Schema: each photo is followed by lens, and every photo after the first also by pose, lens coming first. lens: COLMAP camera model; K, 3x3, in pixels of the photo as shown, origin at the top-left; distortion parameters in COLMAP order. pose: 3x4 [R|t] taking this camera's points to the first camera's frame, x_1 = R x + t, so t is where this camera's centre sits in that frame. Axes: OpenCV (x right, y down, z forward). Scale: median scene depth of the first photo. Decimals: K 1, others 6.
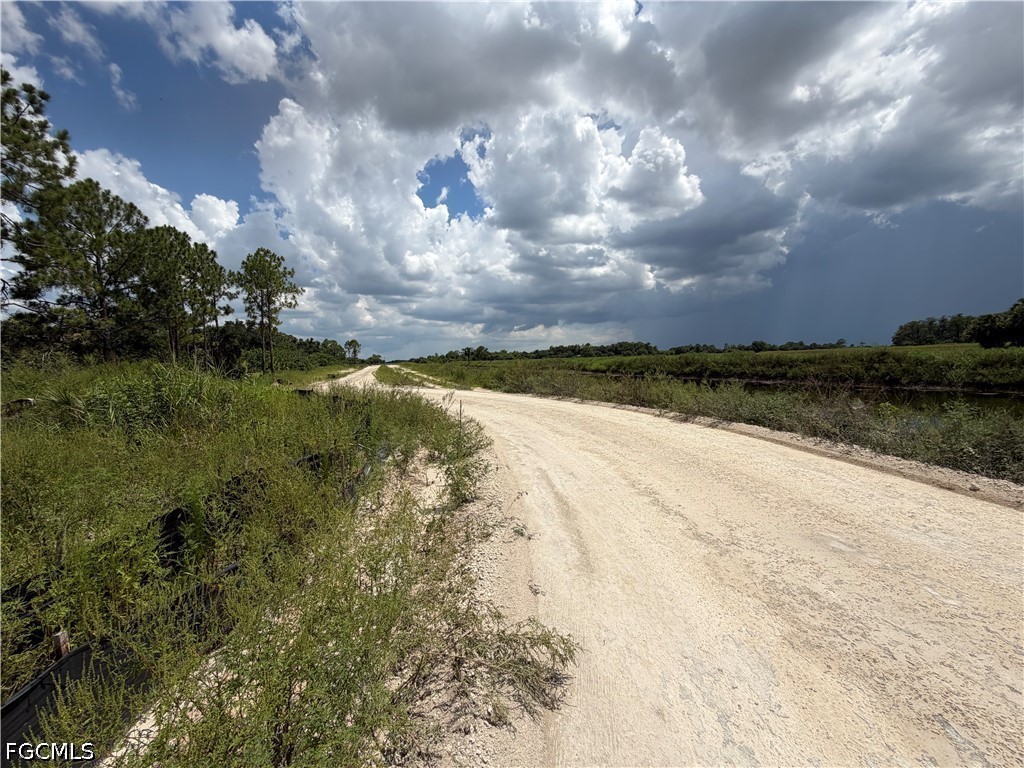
lens RADIAL K [[416.3, 0, 505.9], [0, 416.3, 382.3], [0, 0, 1]] dist [-0.000645, -0.000244]
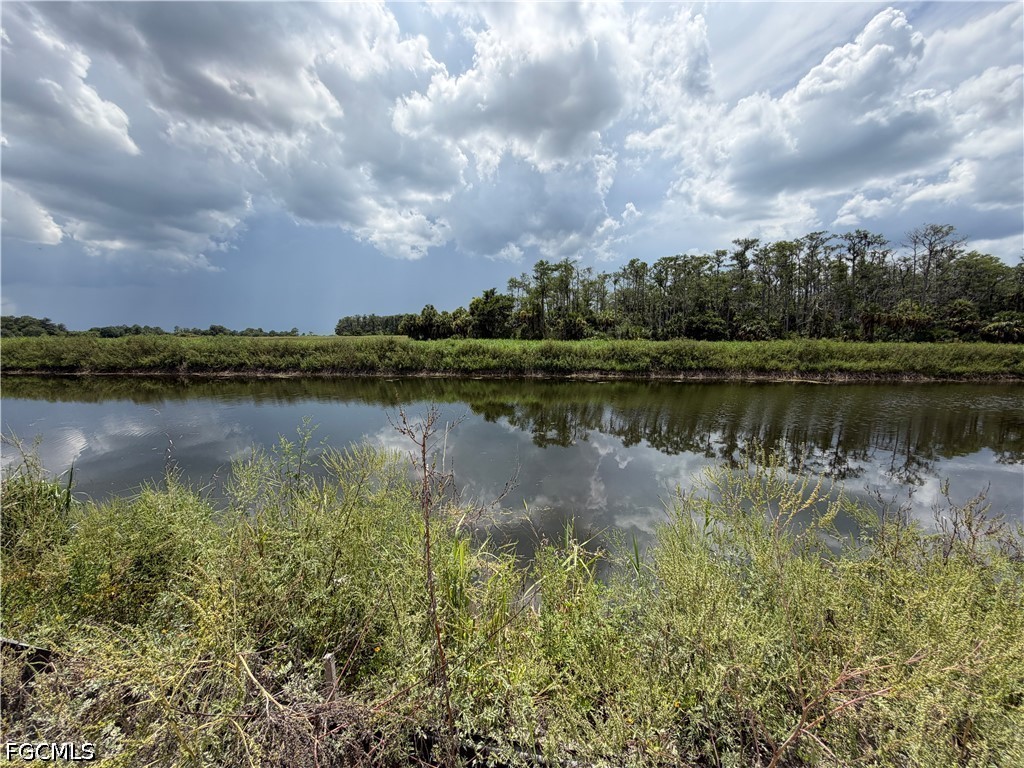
lens RADIAL K [[406.9, 0, 512.0], [0, 406.9, 384.0], [0, 0, 1]] dist [-0.000285, -0.000018]
pose [[0.381893, -0.073760, 0.921259, 0.049978], [0.037985, 0.997221, 0.064096, -0.009686], [-0.923426, 0.010516, 0.383633, 0.171780]]
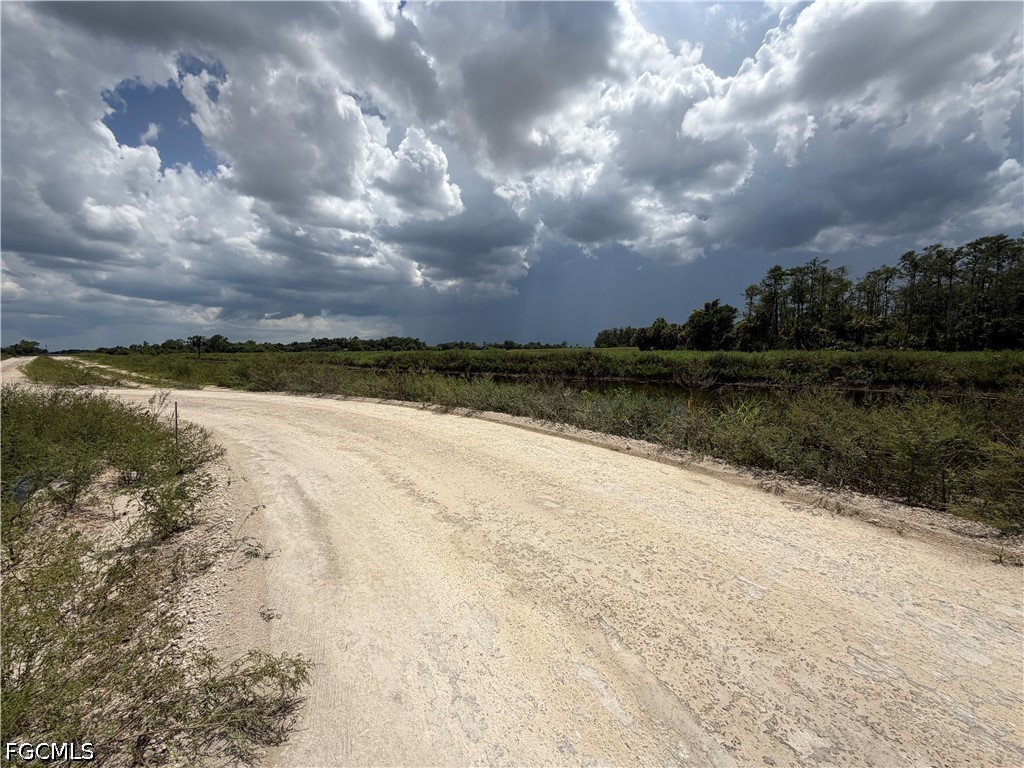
lens RADIAL K [[415.3, 0, 516.7], [0, 415.3, 382.9], [0, 0, 1]] dist [0.000592, -0.000015]
pose [[0.845900, -0.019481, 0.532985, 0.002120], [0.012085, 0.999776, 0.017364, 0.000024], [-0.533204, -0.008247, 0.845946, -0.000534]]
